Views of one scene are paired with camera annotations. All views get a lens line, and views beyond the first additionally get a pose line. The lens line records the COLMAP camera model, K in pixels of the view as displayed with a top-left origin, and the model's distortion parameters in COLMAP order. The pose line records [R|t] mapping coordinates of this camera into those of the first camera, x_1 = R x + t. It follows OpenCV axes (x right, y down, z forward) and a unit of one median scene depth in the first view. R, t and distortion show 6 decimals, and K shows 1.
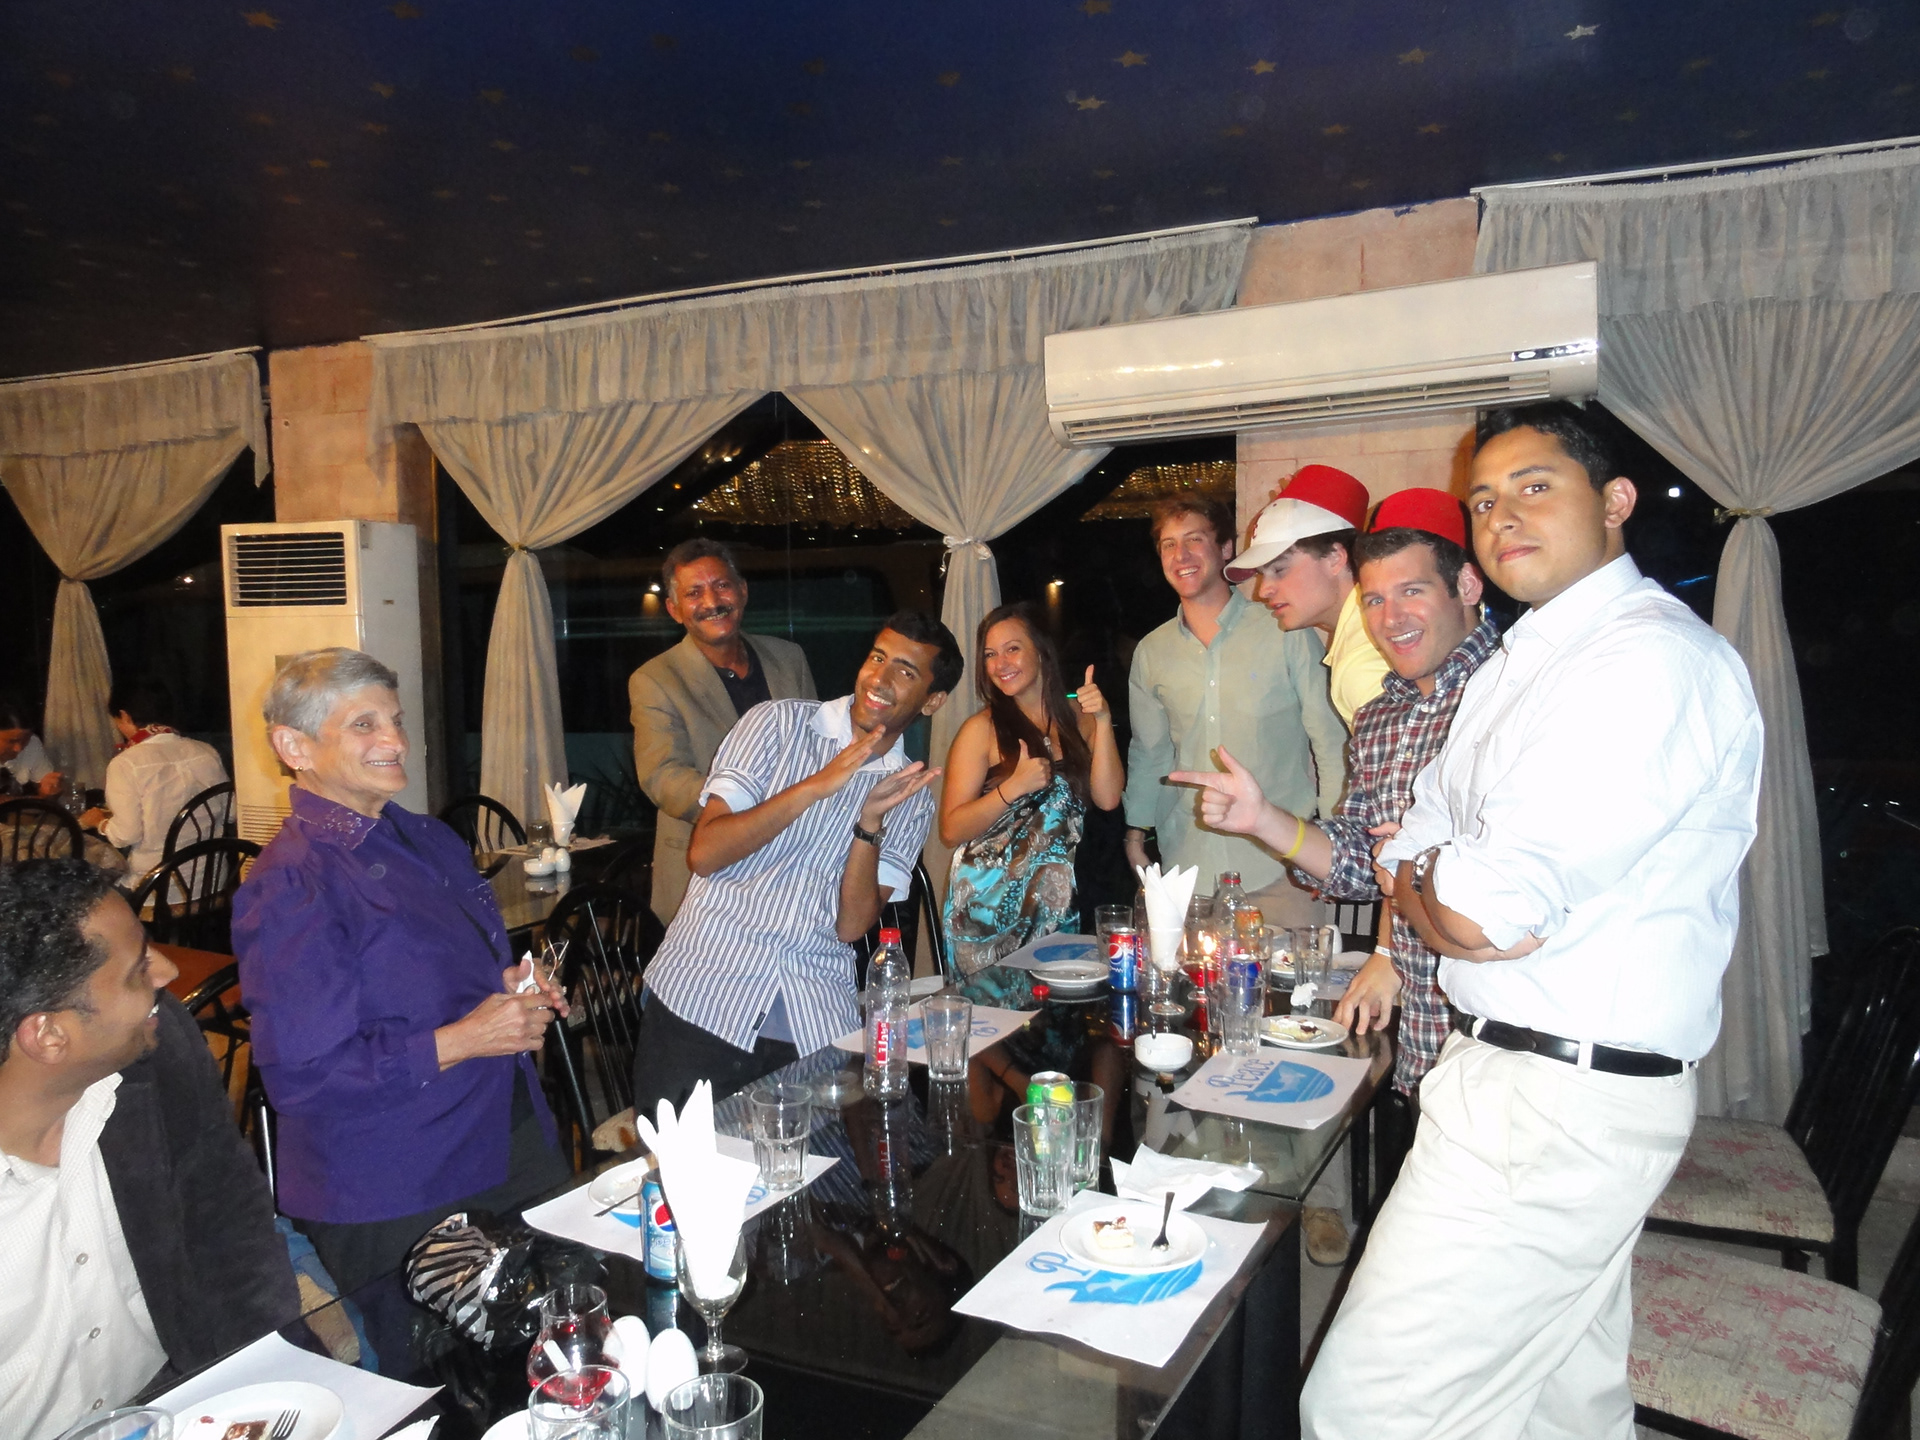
lens RADIAL K [[1367.4, 0, 958.7], [0, 1367.4, 720.0], [0, 0, 1]] dist [0.006064, 0.002220]
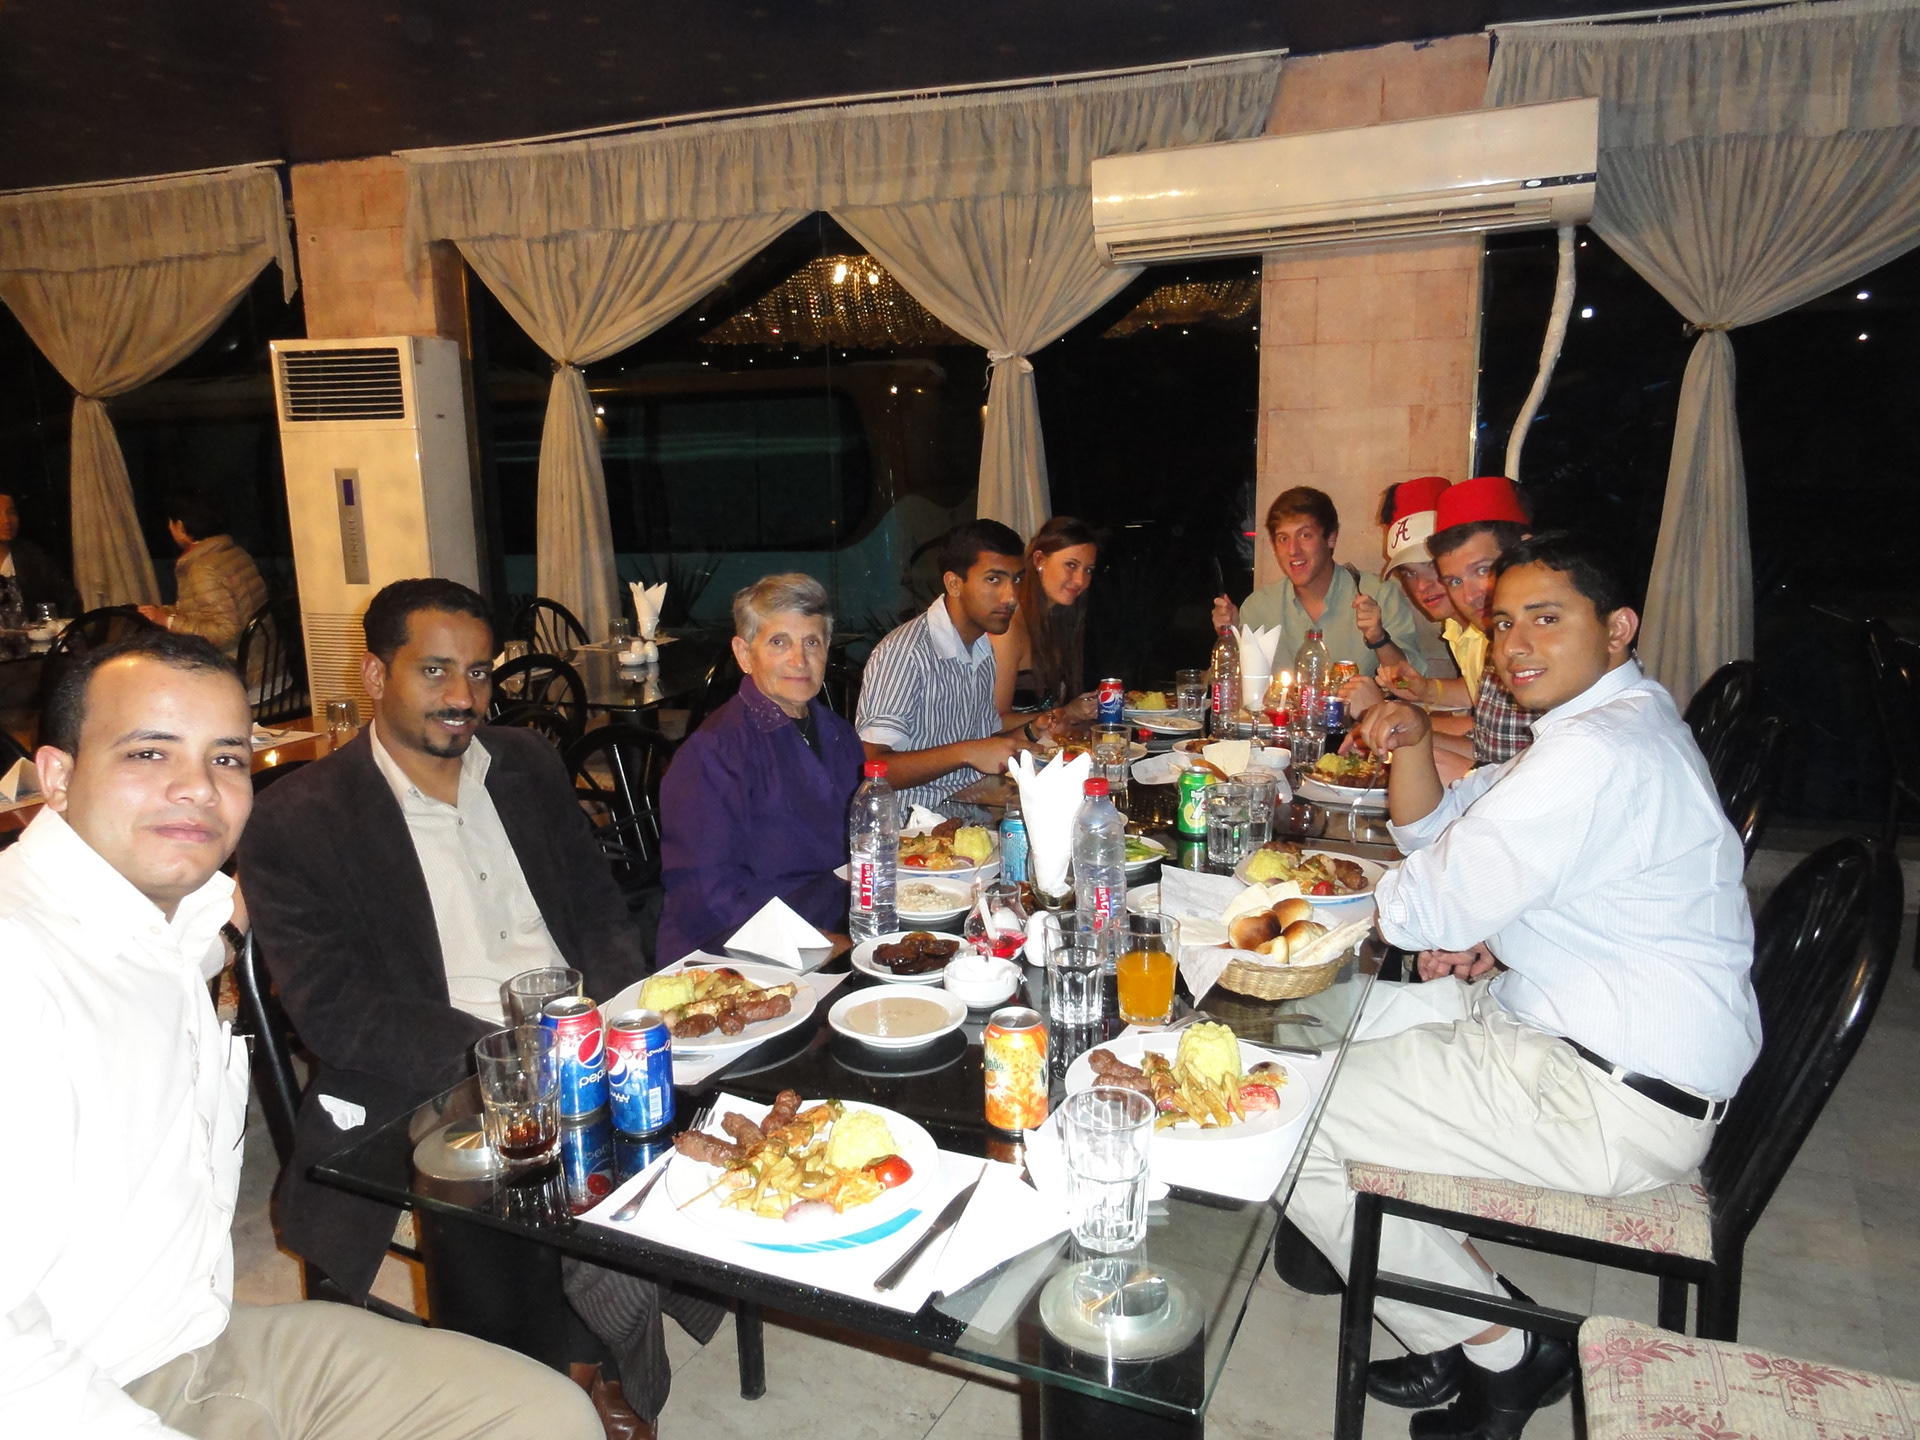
lens RADIAL K [[1367.4, 0, 955.6], [0, 1367.4, 721.4], [0, 0, 1]] dist [0.006064, 0.002220]
pose [[0.997311, -0.019033, 0.070771, -0.124047], [0.010220, 0.992371, 0.122861, 0.025127], [-0.072569, -0.121807, 0.989897, -0.115522]]
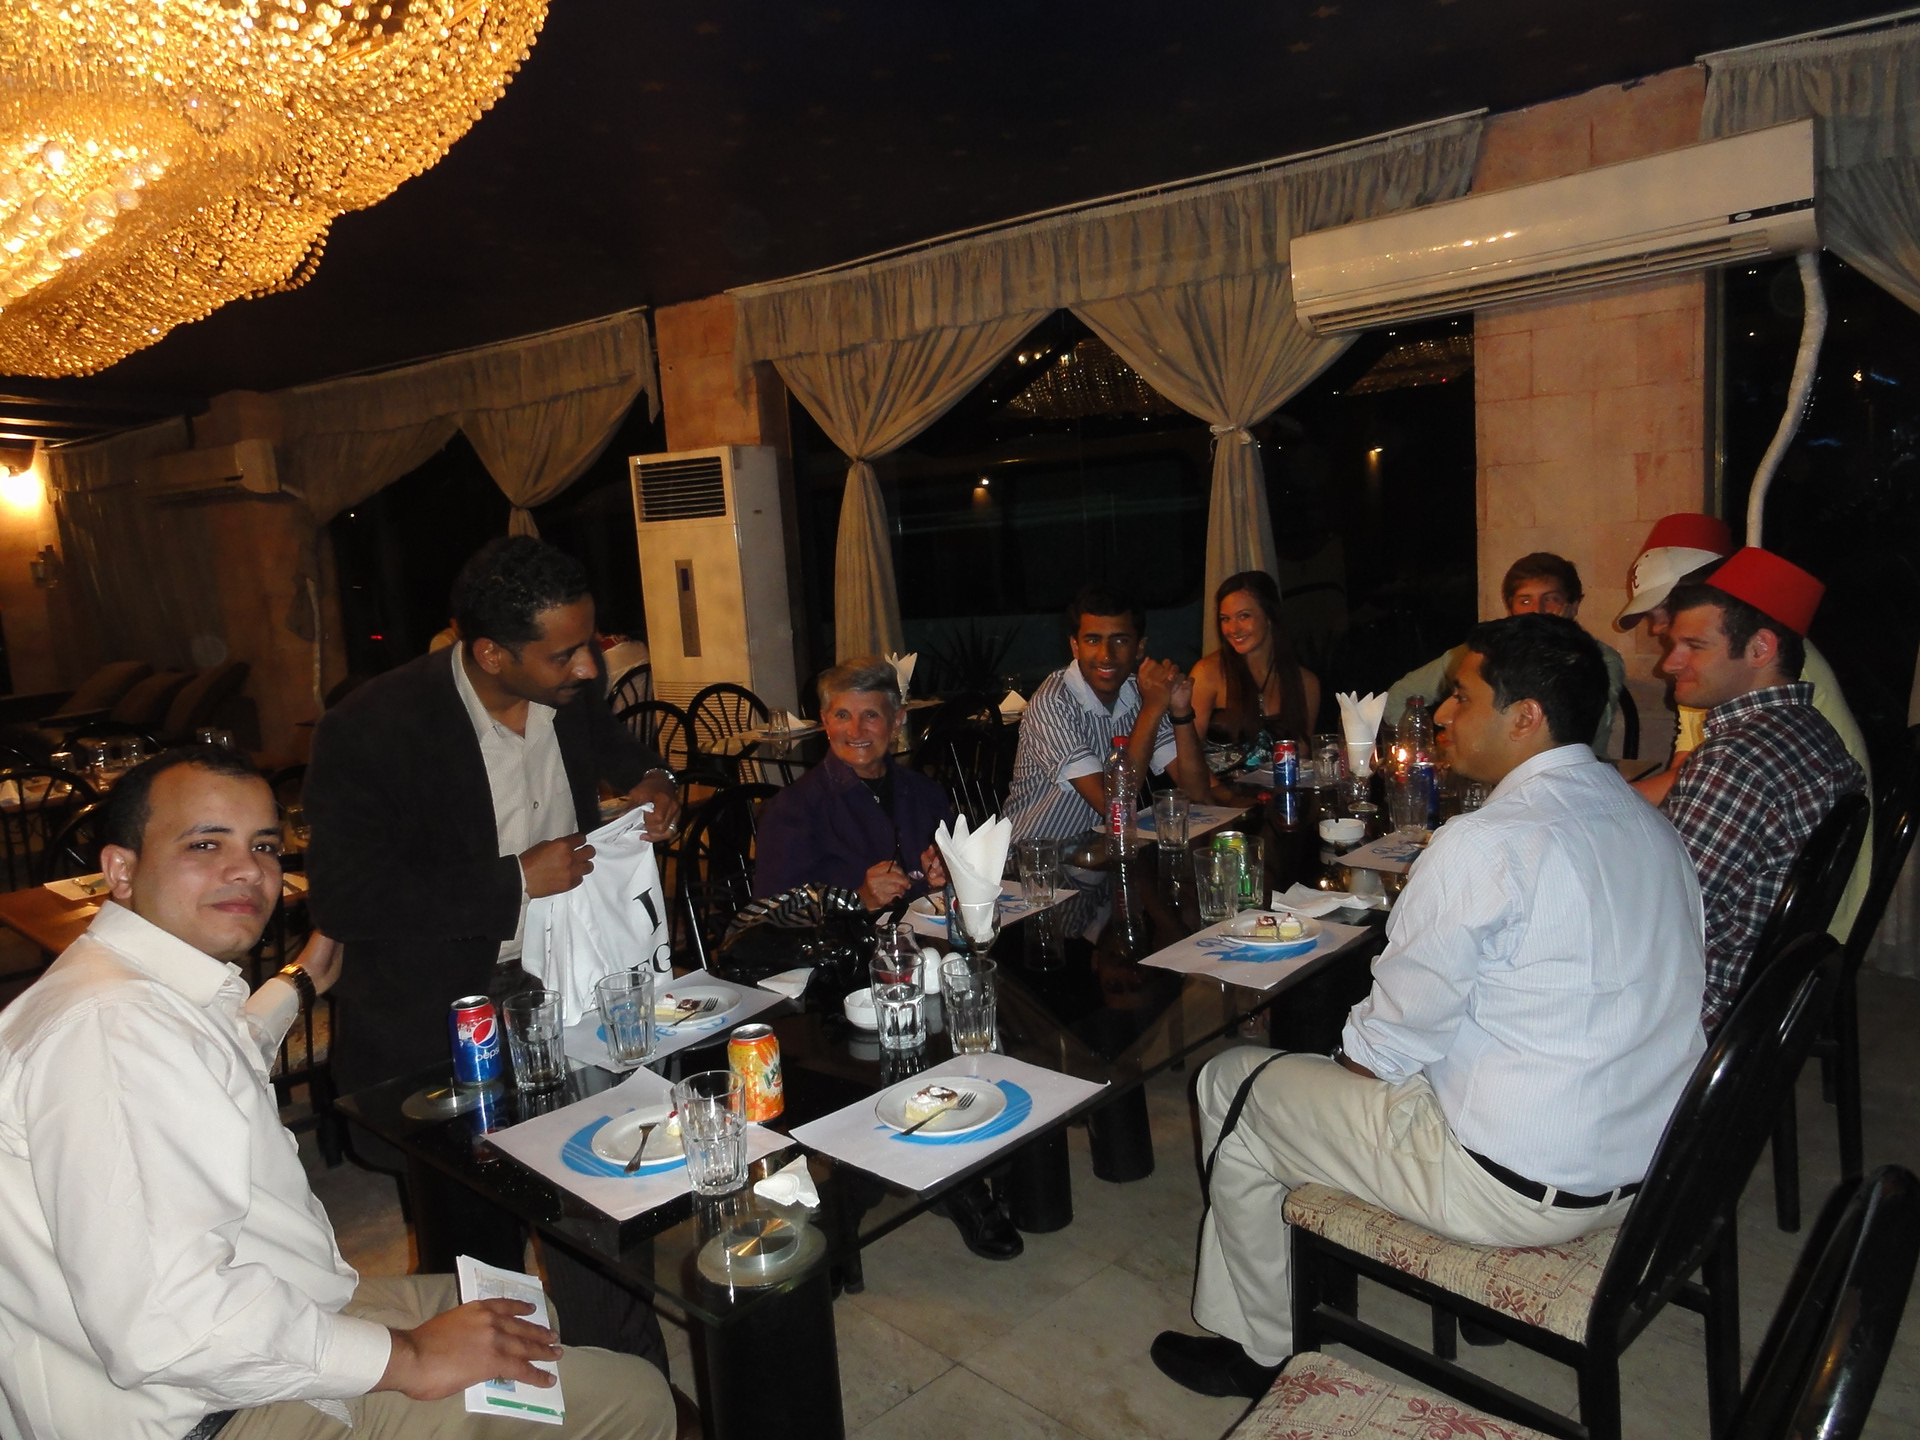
lens RADIAL K [[1367.4, 0, 959.6], [0, 1367.4, 718.2], [0, 0, 1]] dist [0.006064, 0.002220]
pose [[0.968706, -0.021129, -0.247309, 0.066276], [0.041607, 0.996095, 0.077872, 0.011461], [0.244698, -0.085725, 0.965802, -0.177612]]
